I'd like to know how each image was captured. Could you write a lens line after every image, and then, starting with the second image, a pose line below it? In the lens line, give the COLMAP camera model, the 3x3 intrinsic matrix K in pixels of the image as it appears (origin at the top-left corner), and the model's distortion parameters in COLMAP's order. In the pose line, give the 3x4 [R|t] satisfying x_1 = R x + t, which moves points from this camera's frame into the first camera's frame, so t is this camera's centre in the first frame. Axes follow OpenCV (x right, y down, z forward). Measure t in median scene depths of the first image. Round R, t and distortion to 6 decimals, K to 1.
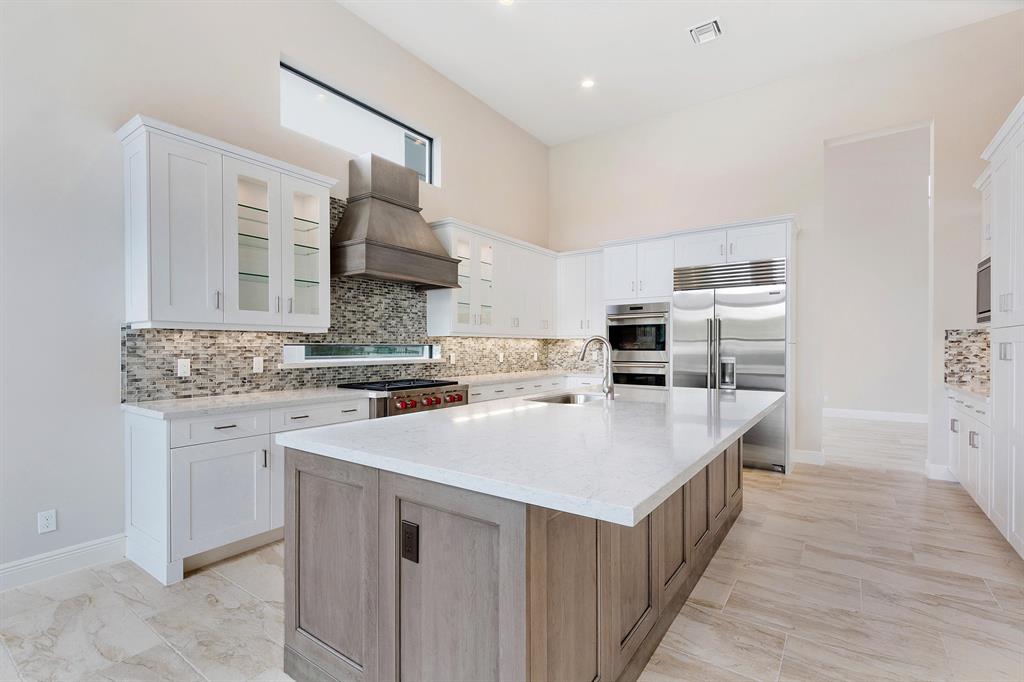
lens RADIAL K [[475.4, 0, 508.5], [0, 475.4, 352.9], [0, 0, 1]] dist [0.001438, 0.000089]
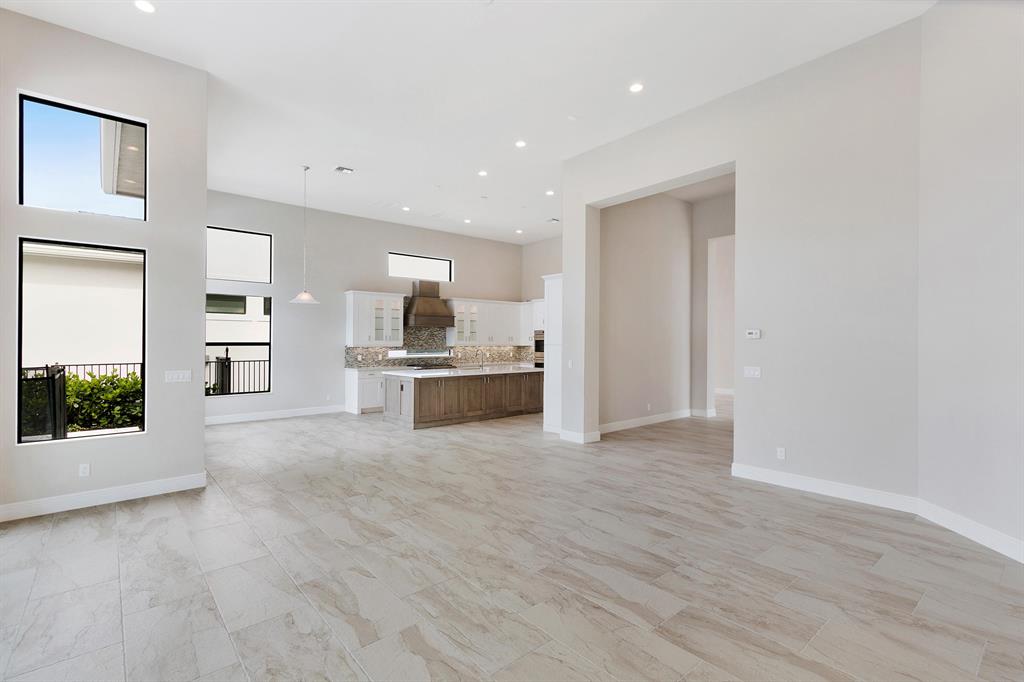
lens RADIAL K [[483.0, 0, 512.0], [0, 483.0, 341.0], [0, 0, 1]] dist [-0.000153, -0.000152]
pose [[0.973374, 0.001925, -0.229214, 0.905731], [-0.004843, 0.999914, -0.012168, -0.041558], [0.229171, 0.012954, 0.973300, -1.642380]]
